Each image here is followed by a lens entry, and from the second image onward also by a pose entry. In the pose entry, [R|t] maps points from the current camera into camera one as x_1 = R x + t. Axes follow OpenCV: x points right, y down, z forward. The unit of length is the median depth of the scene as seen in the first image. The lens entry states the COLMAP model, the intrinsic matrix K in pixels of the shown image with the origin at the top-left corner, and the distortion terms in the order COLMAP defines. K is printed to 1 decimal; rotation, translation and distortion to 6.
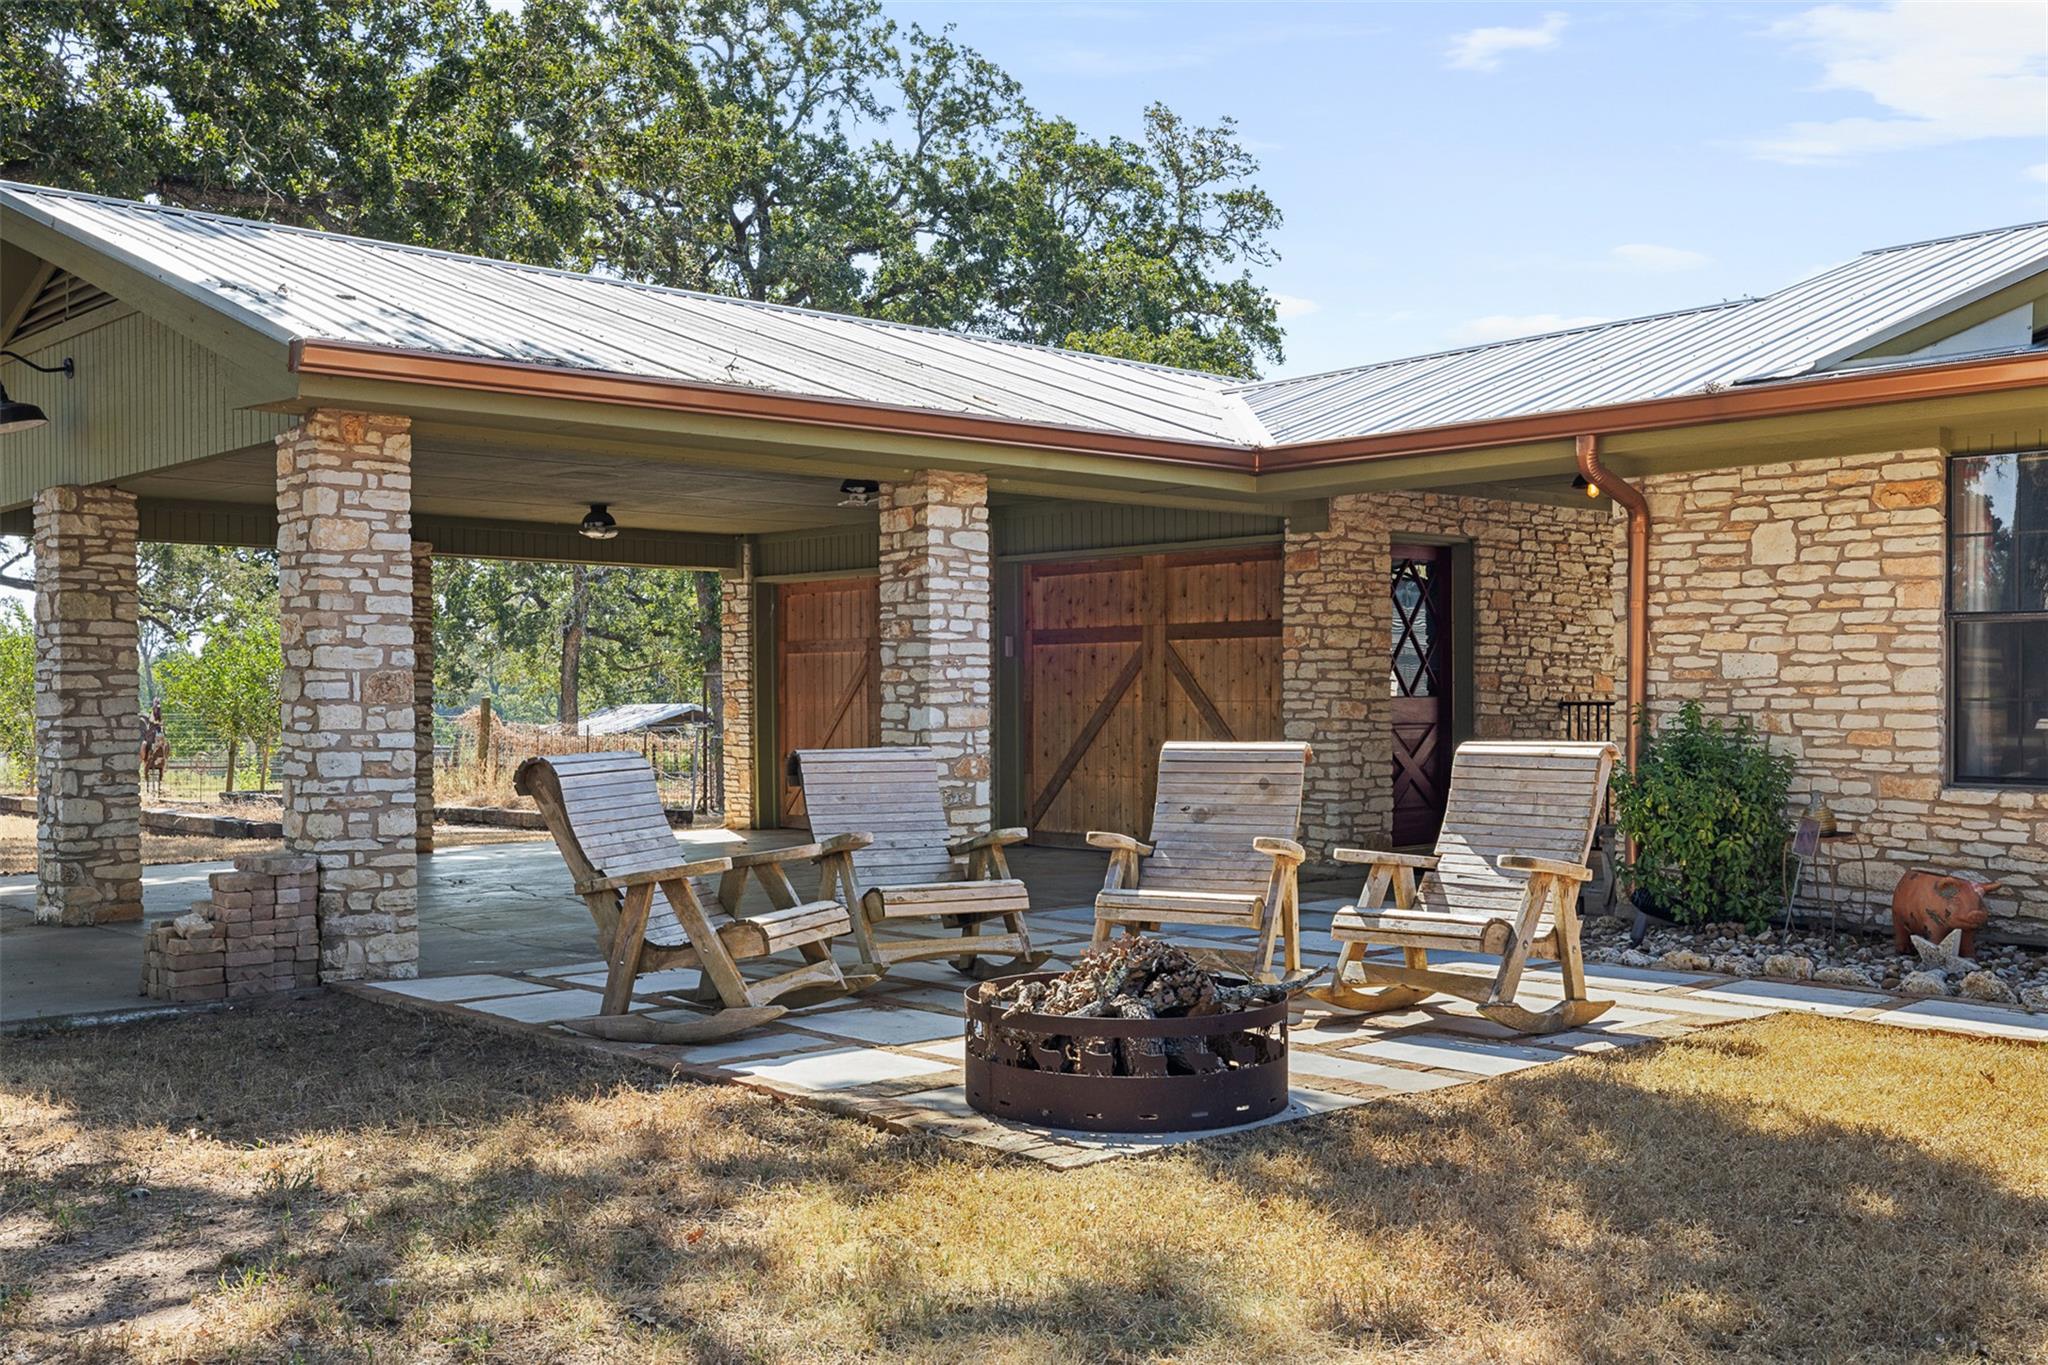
lens RADIAL K [[2055.0, 0, 1025.0], [0, 2055.0, 688.8], [0, 0, 1]] dist [0.014254, 0.000000]
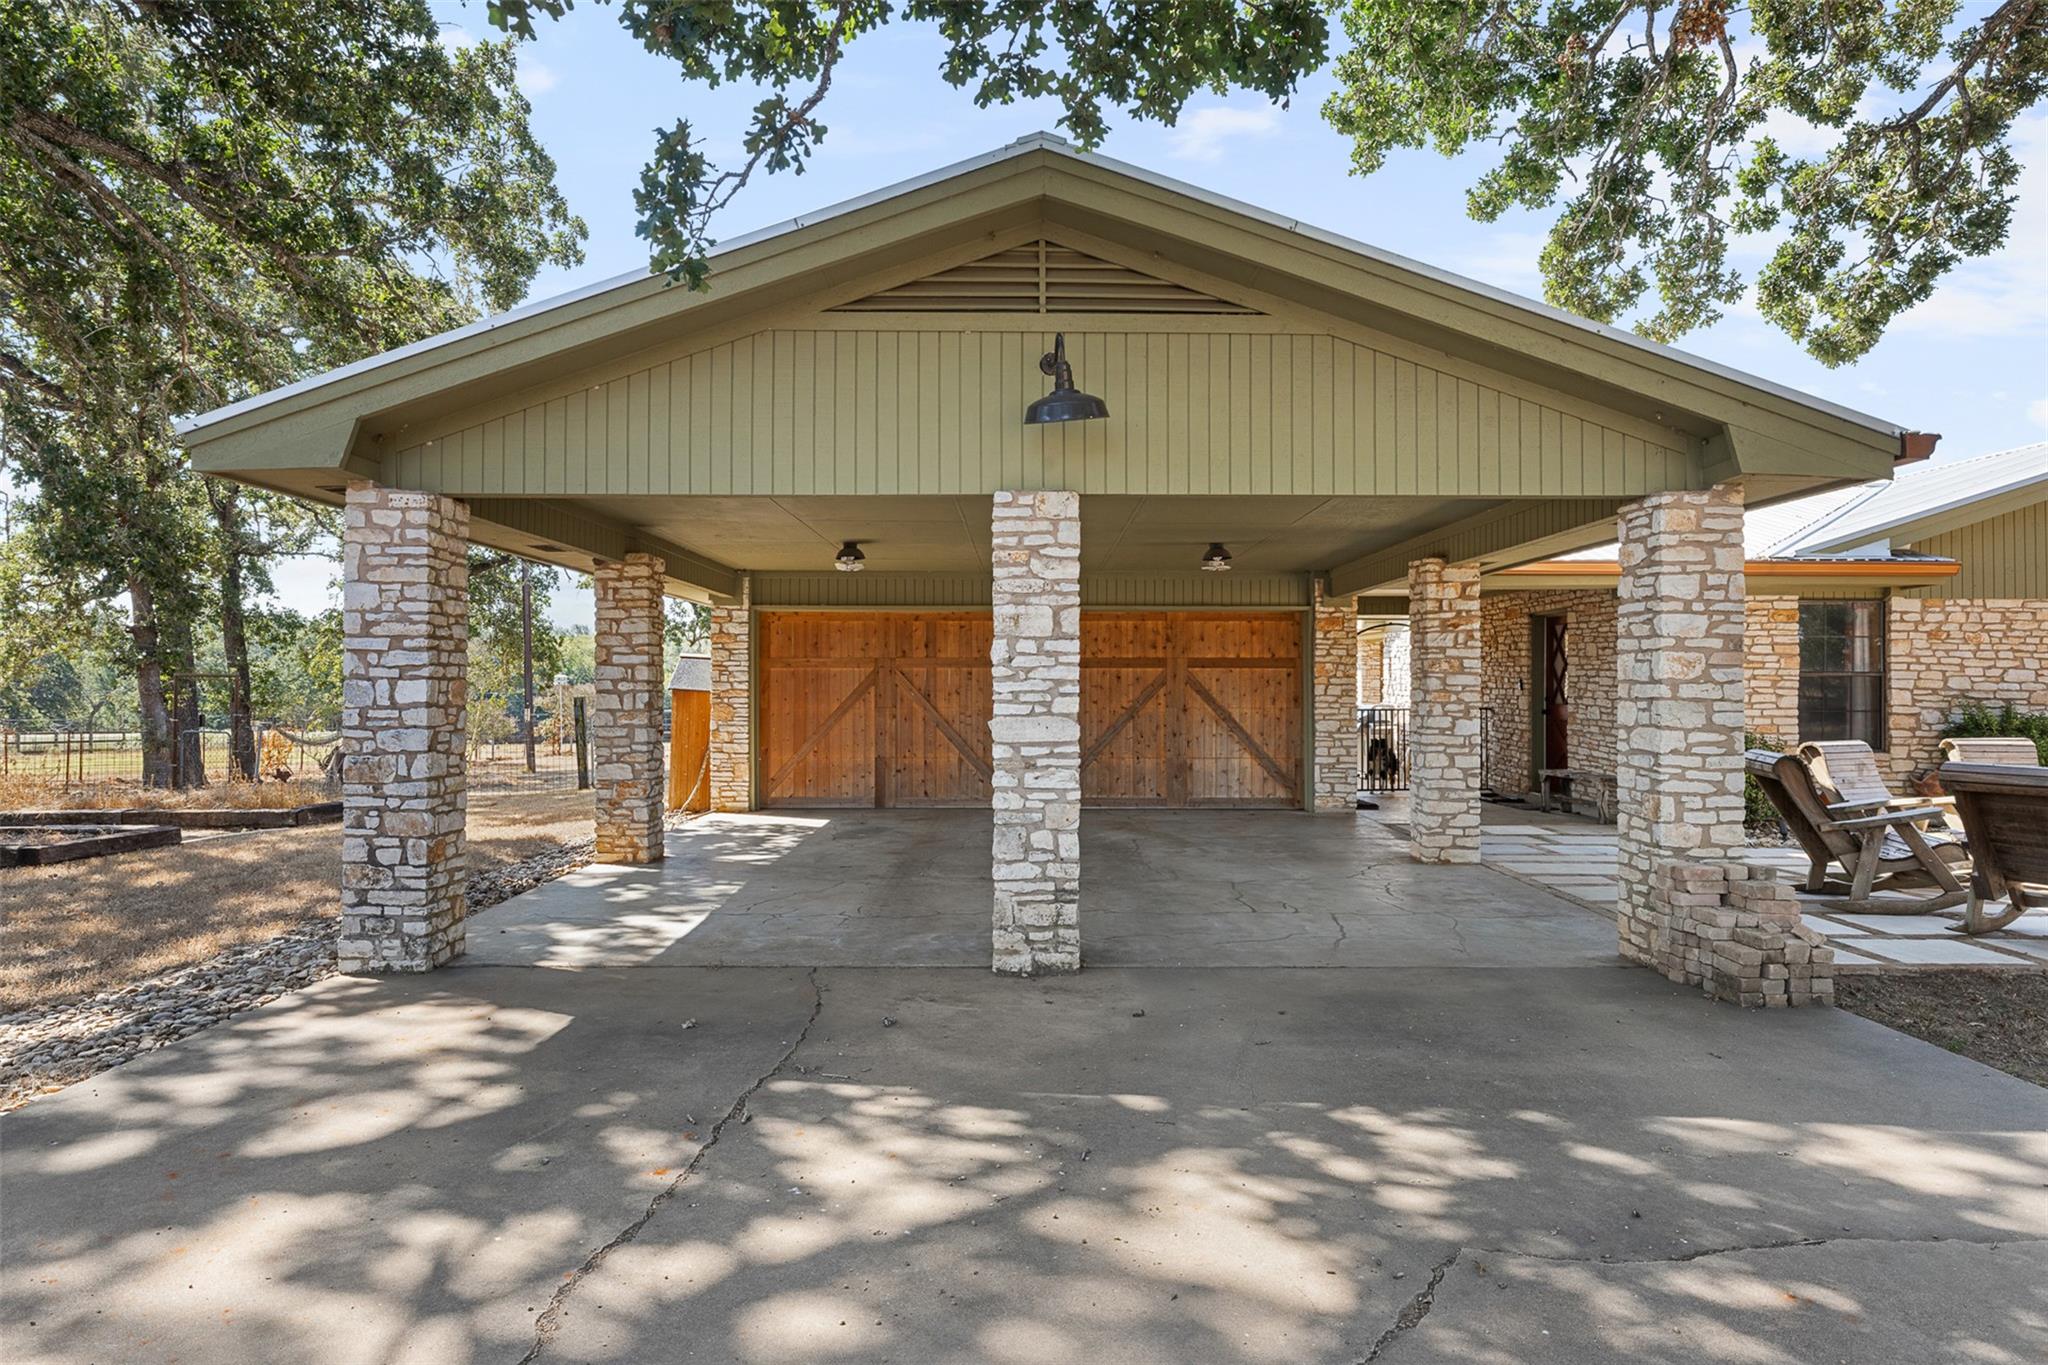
lens RADIAL K [[1166.3, 0, 1025.9], [0, 1166.3, 681.1], [0, 0, 1]] dist [-0.005396, 0.000583]
pose [[0.669867, 0.009370, 0.742422, -0.873872], [-0.008587, 0.999951, -0.004872, -0.011455], [-0.742431, -0.003111, 0.669915, 0.670688]]
